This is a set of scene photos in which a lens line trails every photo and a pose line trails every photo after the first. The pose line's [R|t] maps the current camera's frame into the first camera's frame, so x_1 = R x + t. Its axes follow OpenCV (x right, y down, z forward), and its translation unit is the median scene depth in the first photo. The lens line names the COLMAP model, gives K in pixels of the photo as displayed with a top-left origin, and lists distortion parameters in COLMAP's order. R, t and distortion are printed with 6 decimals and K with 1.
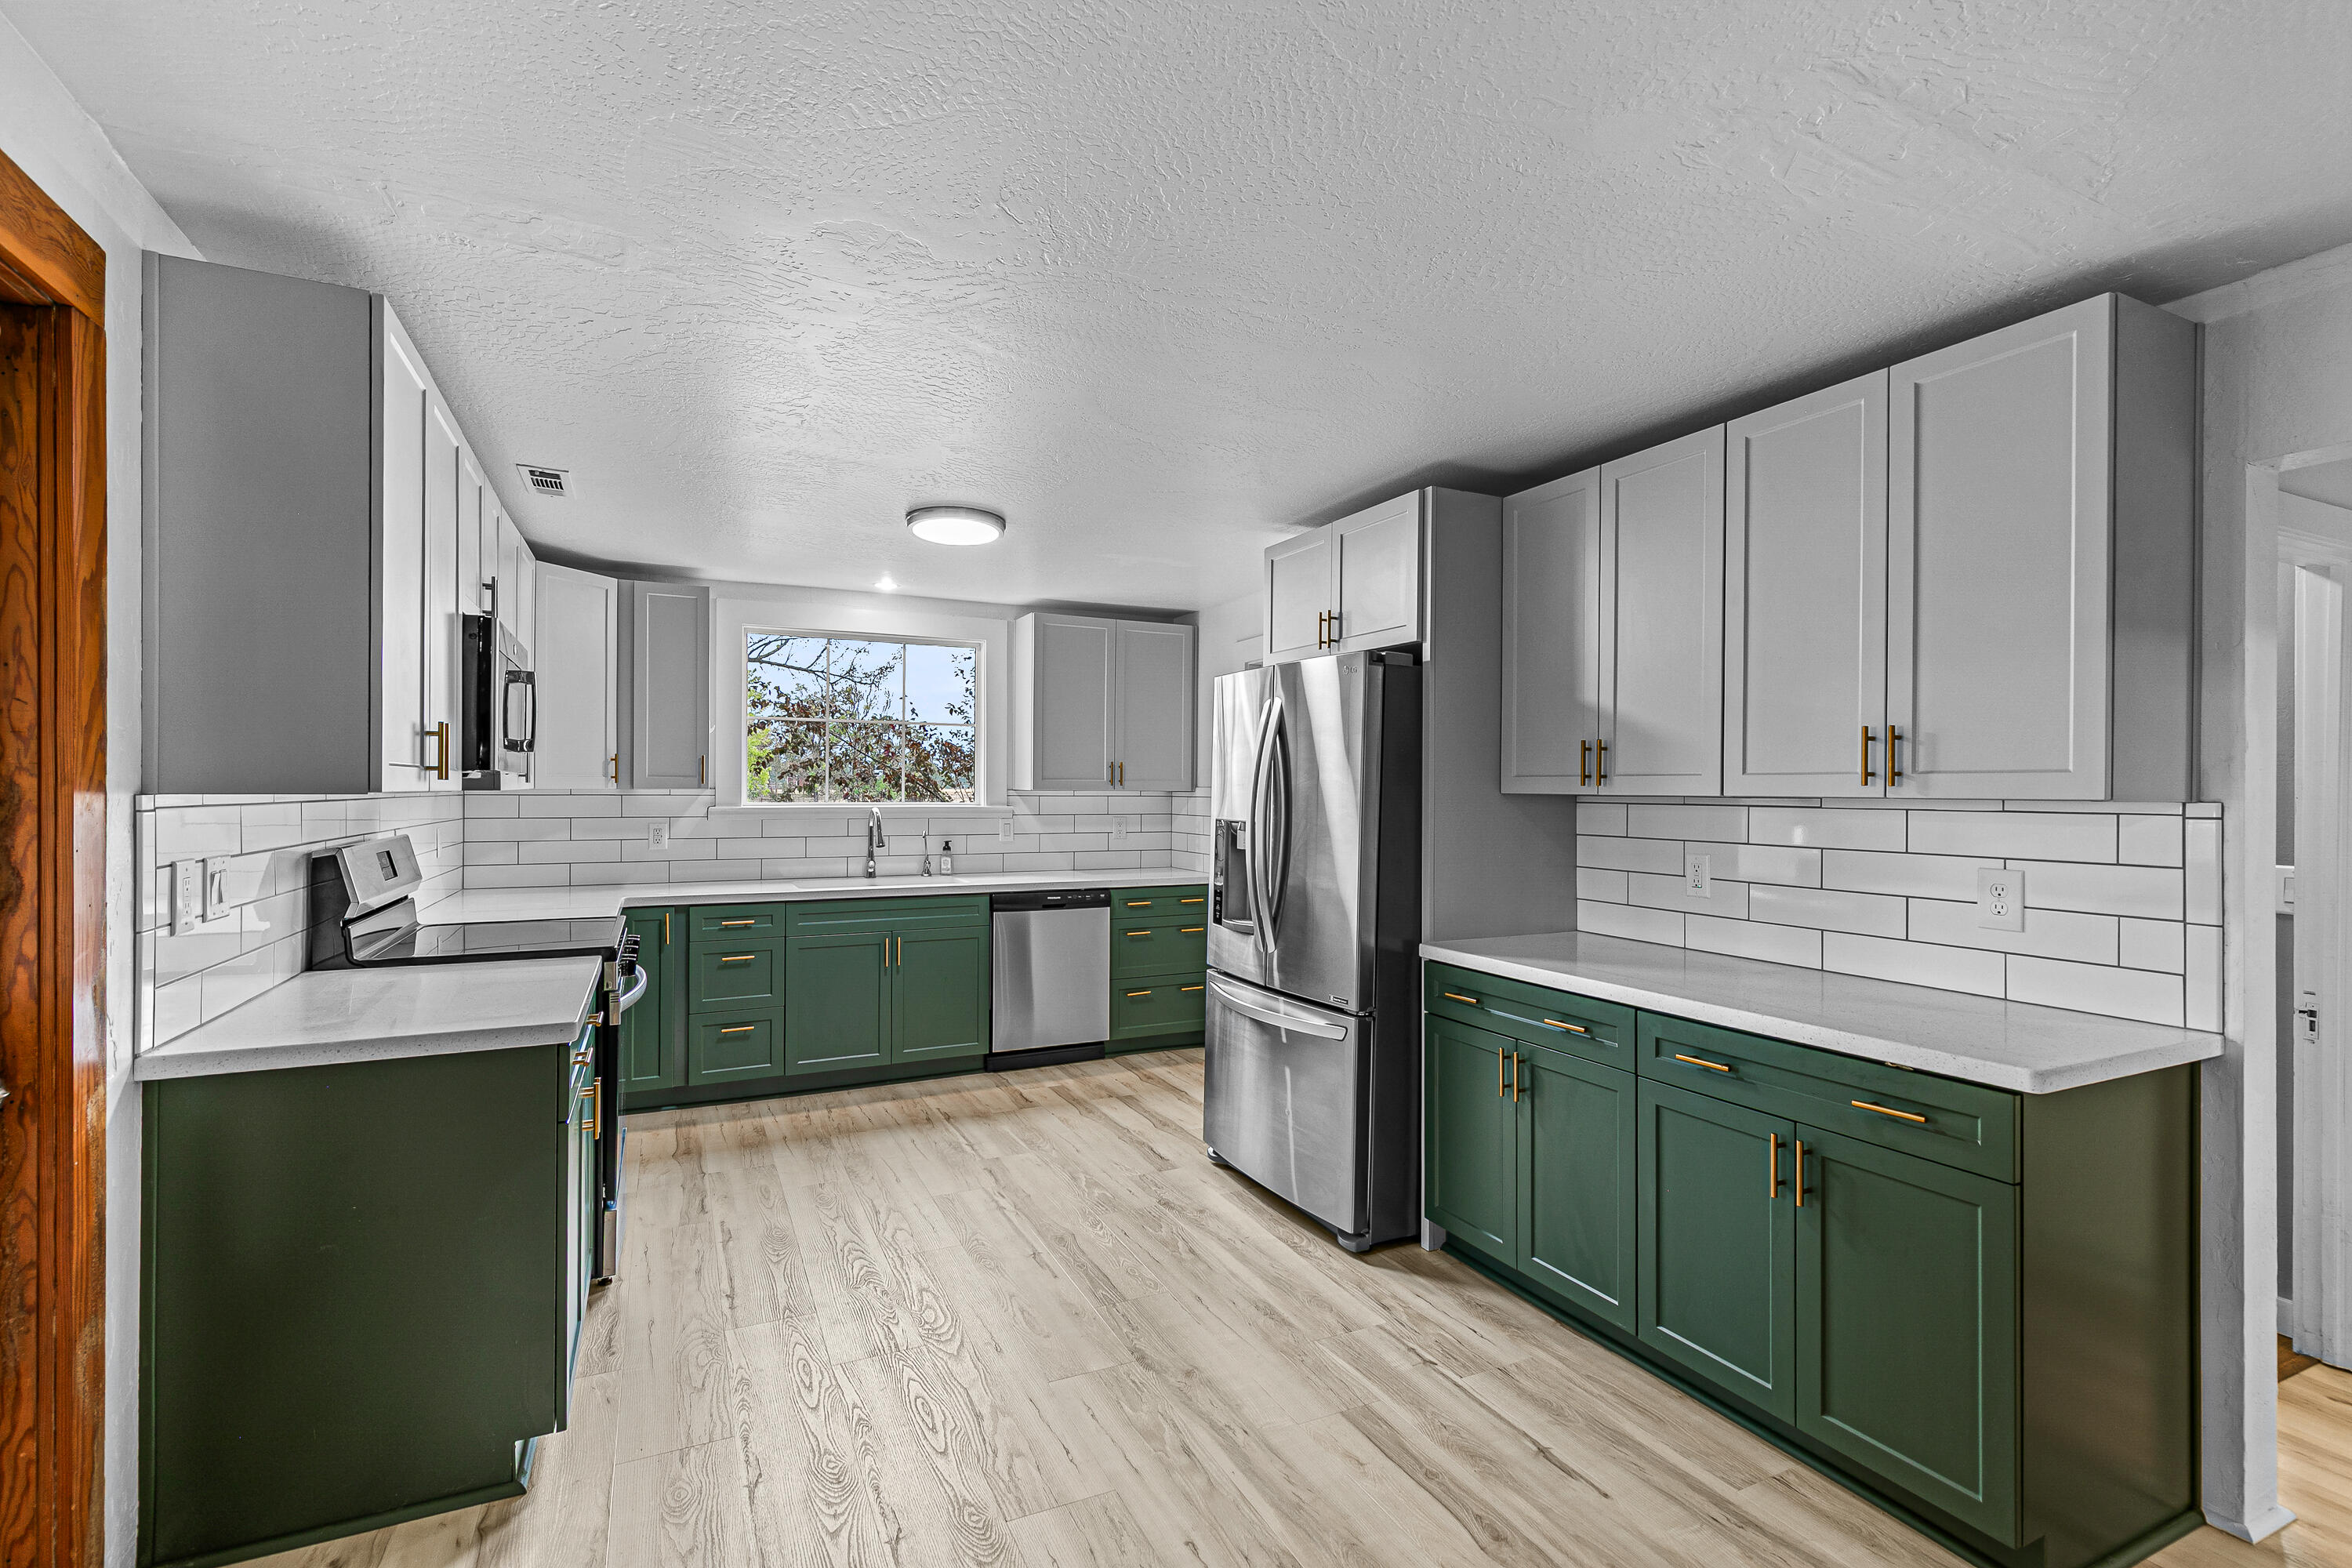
lens RADIAL K [[1082.5, 0, 1189.2], [0, 1082.5, 784.2], [0, 0, 1]] dist [0.015723, -0.000112]
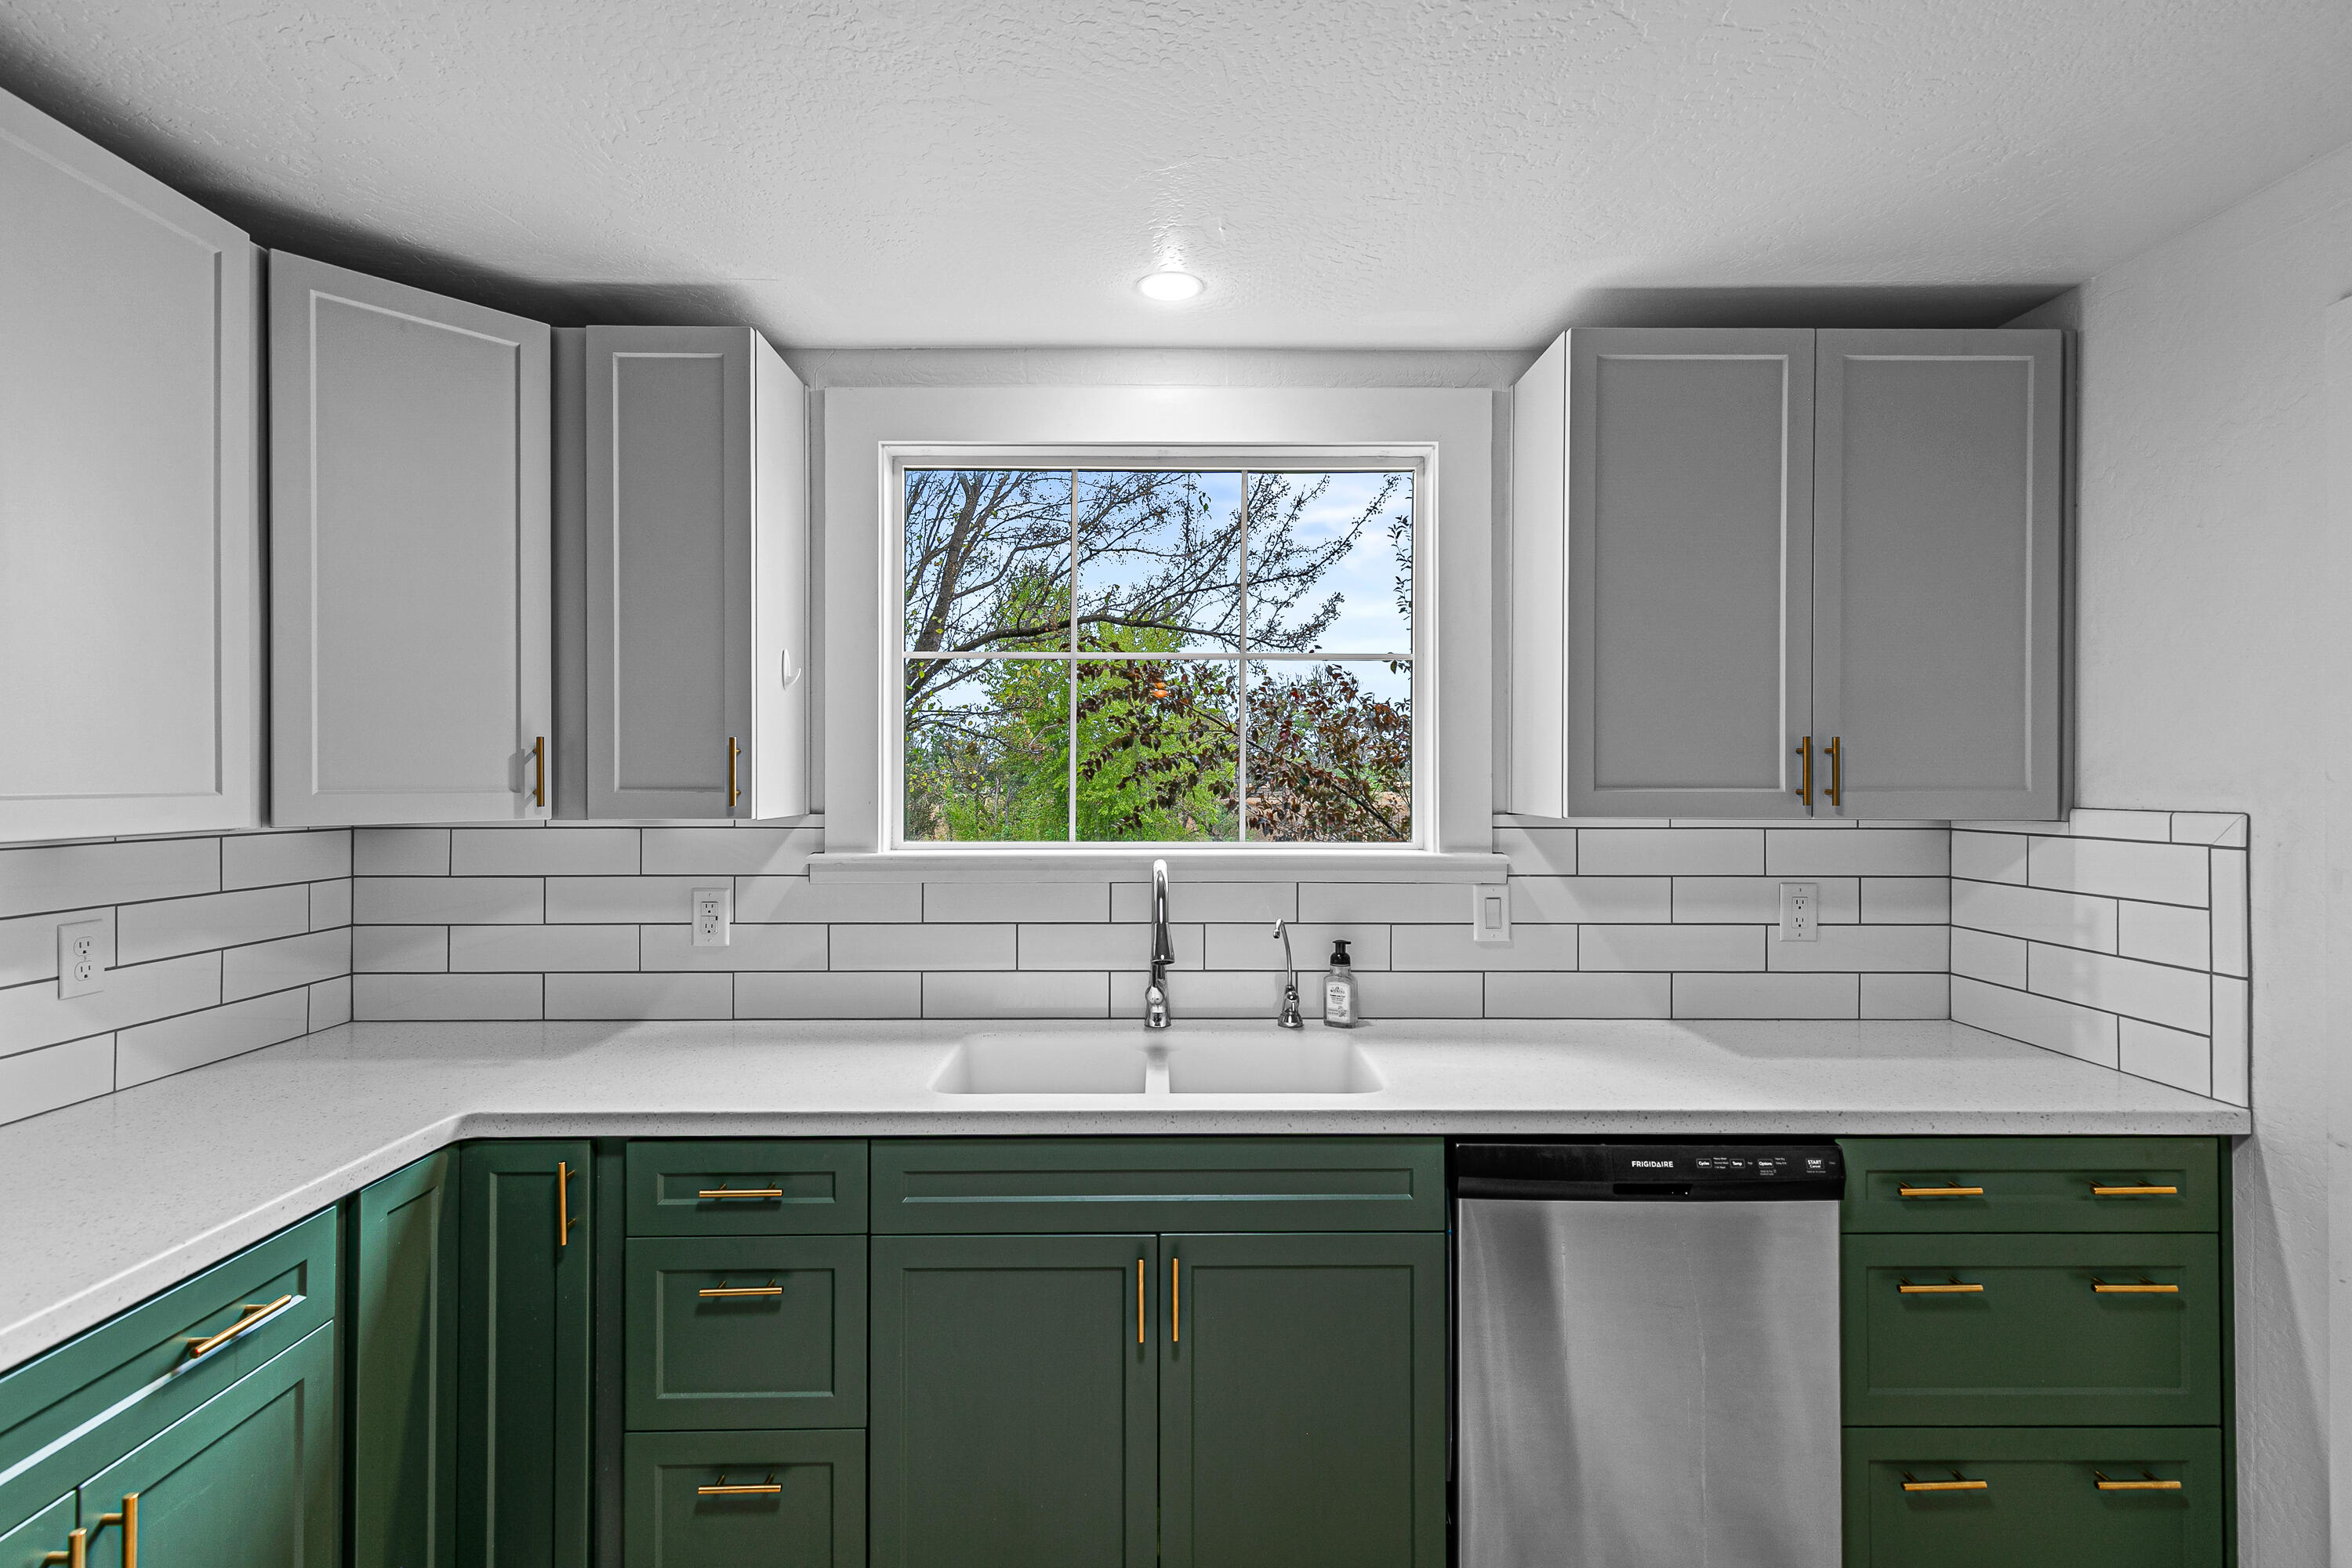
lens RADIAL K [[1065.3, 0, 1171.5], [0, 1065.3, 780.9], [0, 0, 1]] dist [0.001789, 0.000095]
pose [[0.901113, -0.004956, -0.433556, -0.114526], [0.006852, 0.999973, 0.002811, -0.009494], [0.433530, -0.005504, 0.901122, 0.652252]]
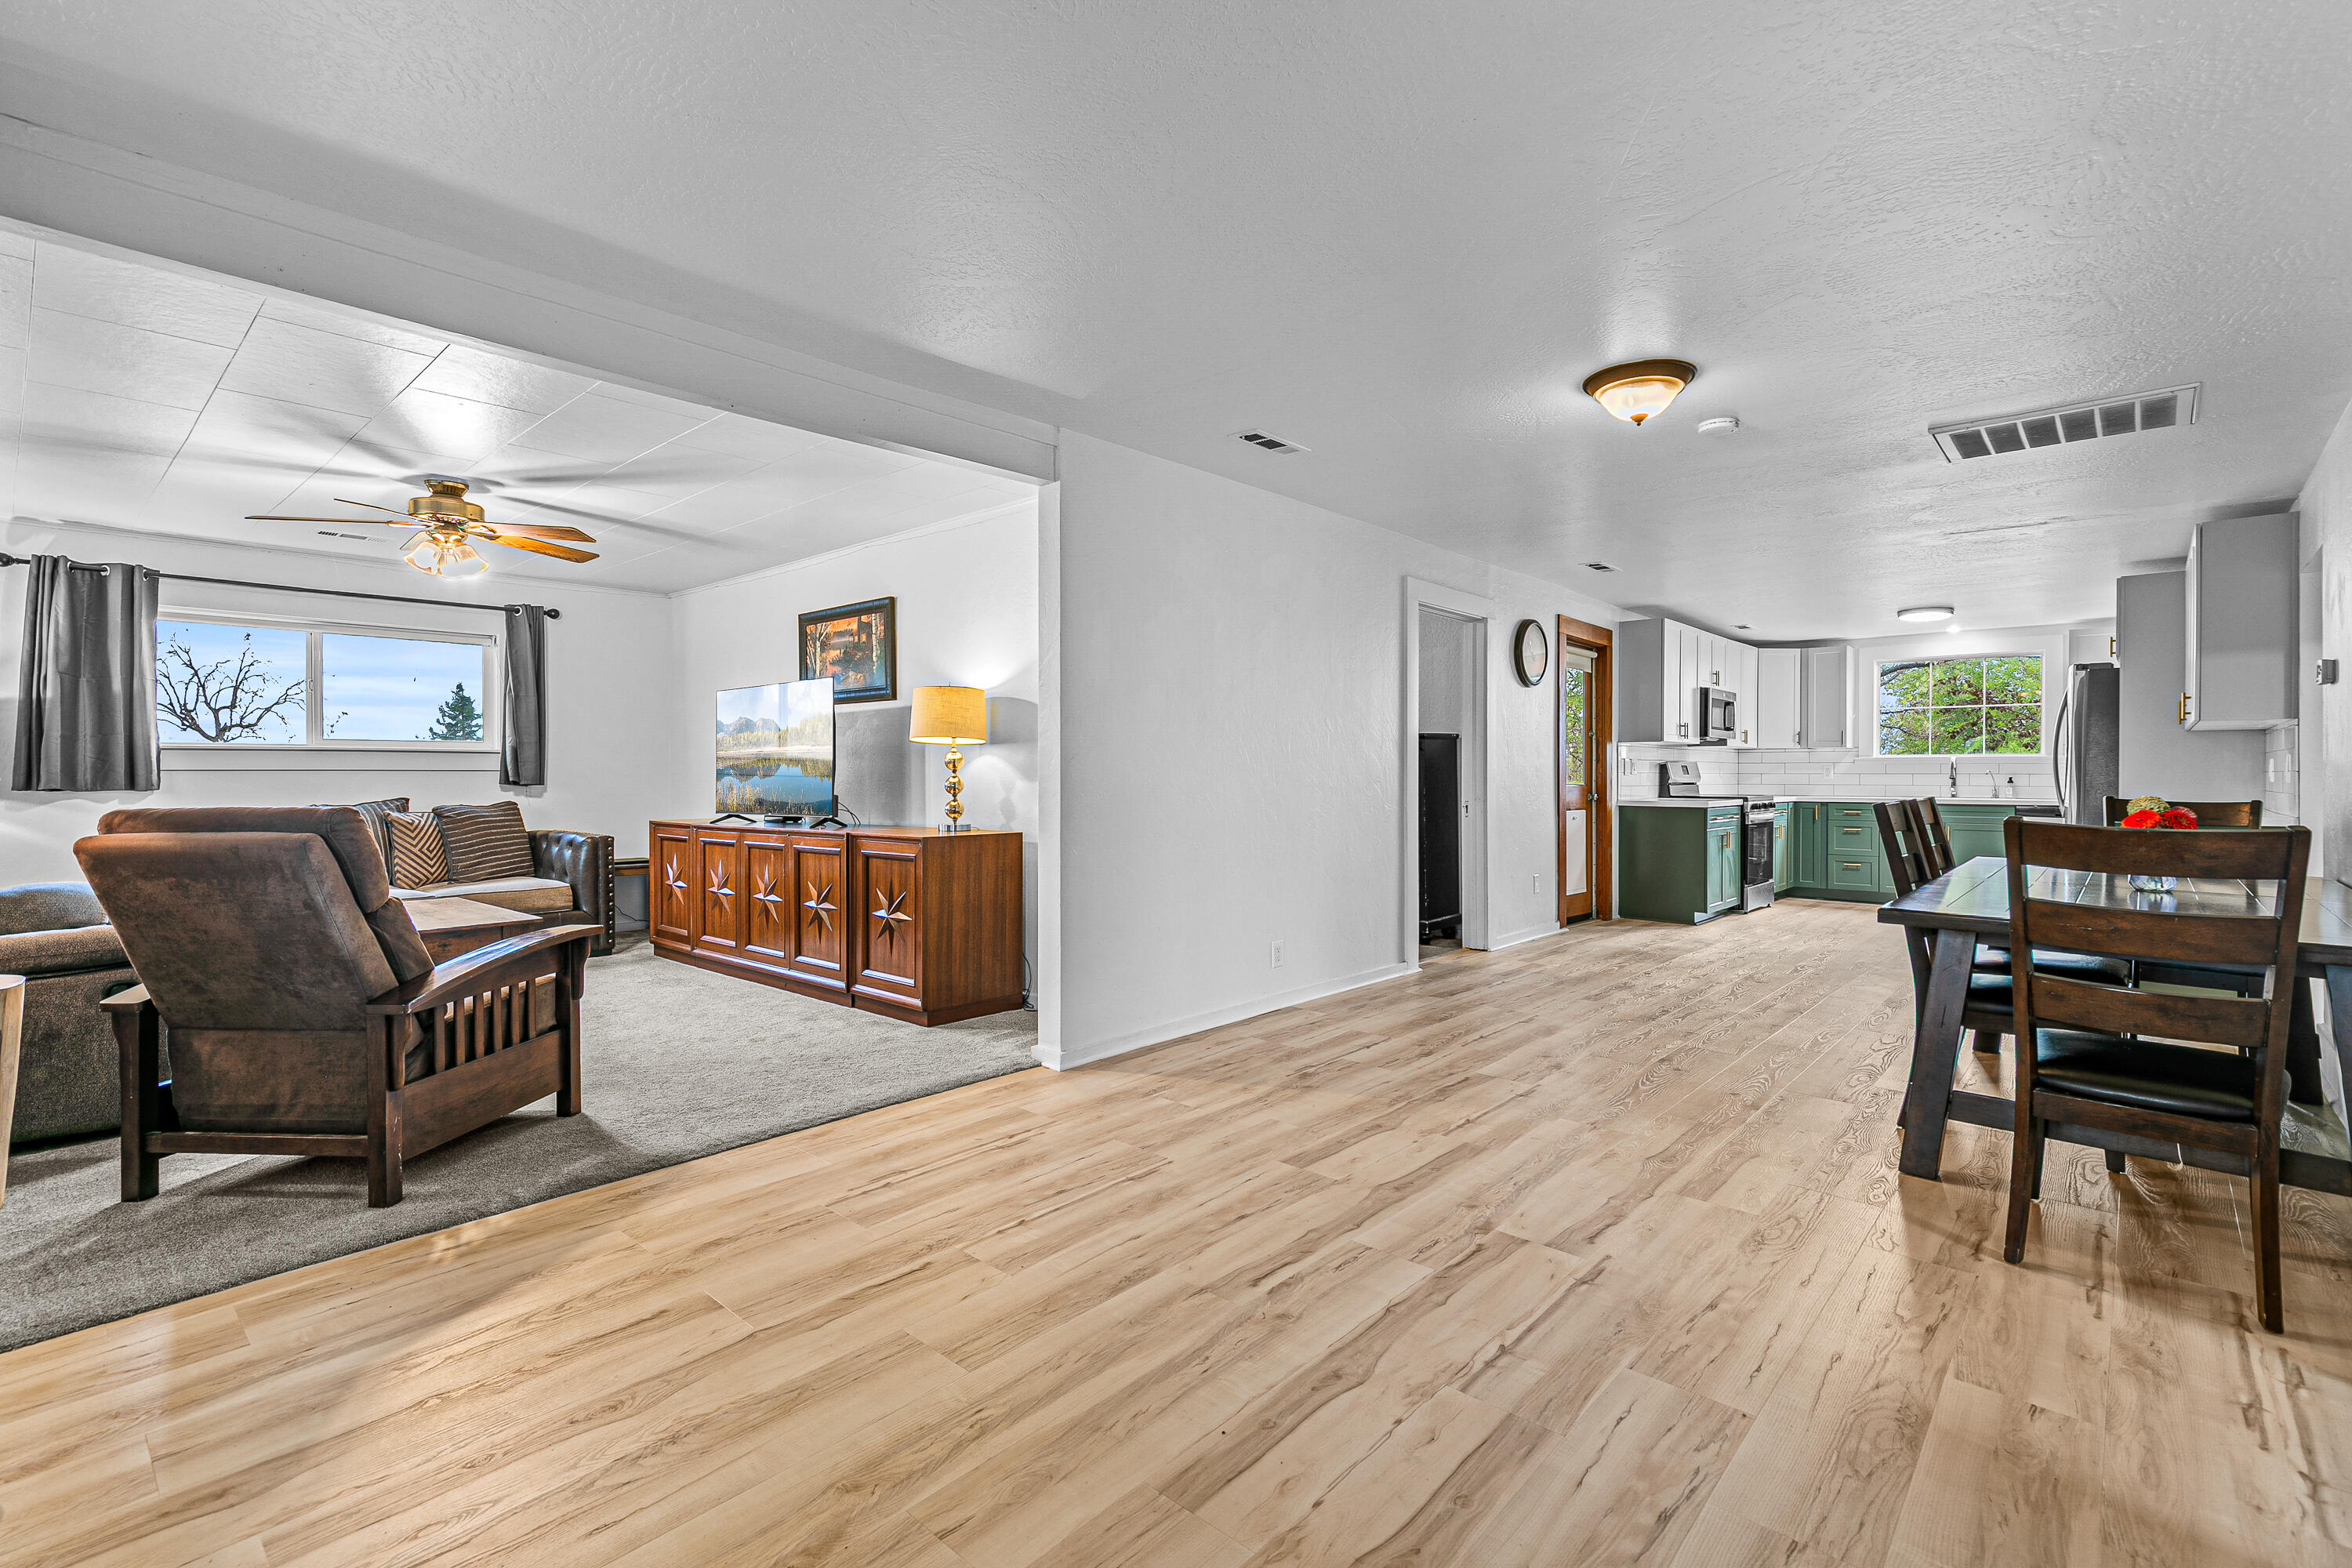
lens RADIAL K [[1065.3, 0, 1171.5], [0, 1065.3, 780.9], [0, 0, 1]] dist [0.001789, 0.000095]
pose [[0.365273, 0.000220, -0.930900, 0.860978], [0.003125, 0.999994, 0.001463, 0.054741], [0.930895, -0.003443, 0.365270, -0.808149]]
